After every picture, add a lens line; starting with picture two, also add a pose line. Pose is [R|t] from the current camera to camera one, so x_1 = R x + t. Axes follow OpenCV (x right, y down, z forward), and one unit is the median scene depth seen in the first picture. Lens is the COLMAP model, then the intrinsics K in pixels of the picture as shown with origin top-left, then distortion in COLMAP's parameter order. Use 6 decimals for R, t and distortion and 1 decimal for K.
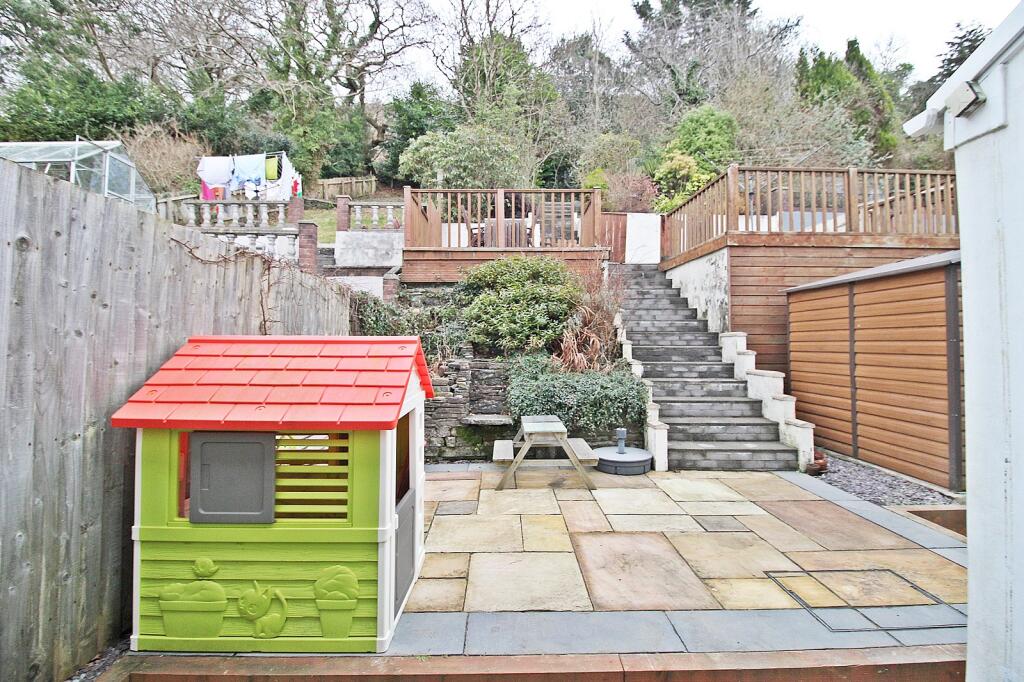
lens RADIAL K [[486.9, 0, 511.7], [0, 486.9, 329.7], [0, 0, 1]] dist [-0.000007, -0.012264]
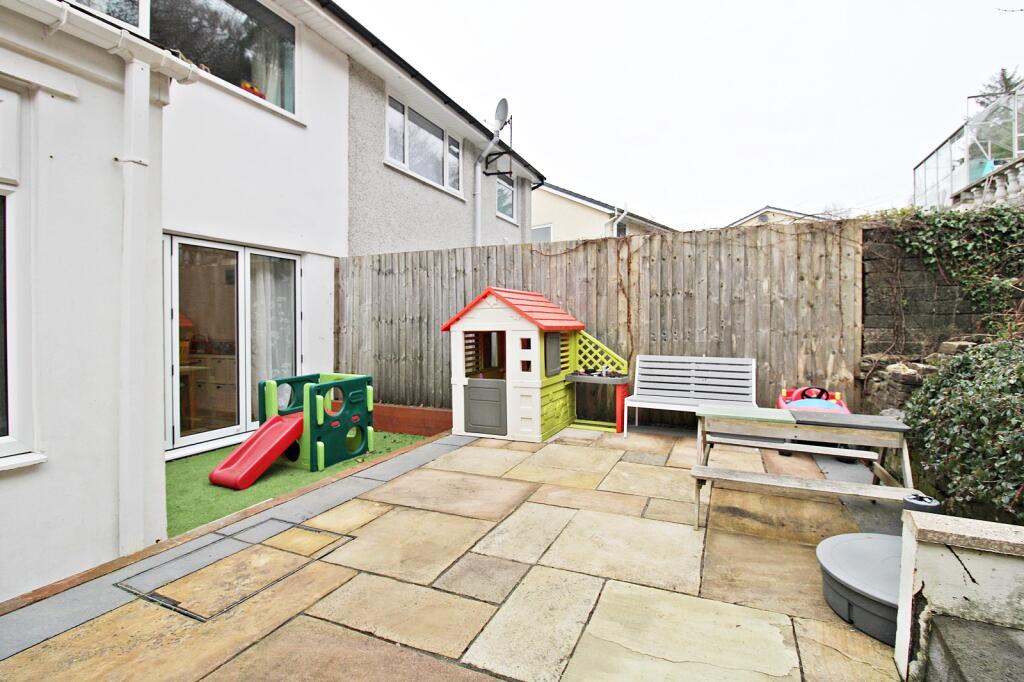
lens RADIAL K [[486.9, 0, 511.7], [0, 486.9, 329.7], [0, 0, 1]] dist [-0.000007, -0.012264]
pose [[-0.435770, 0.009804, -0.900005, 1.195783], [0.019024, 0.999818, 0.001680, 0.150836], [0.899857, -0.016390, -0.435877, 1.670142]]
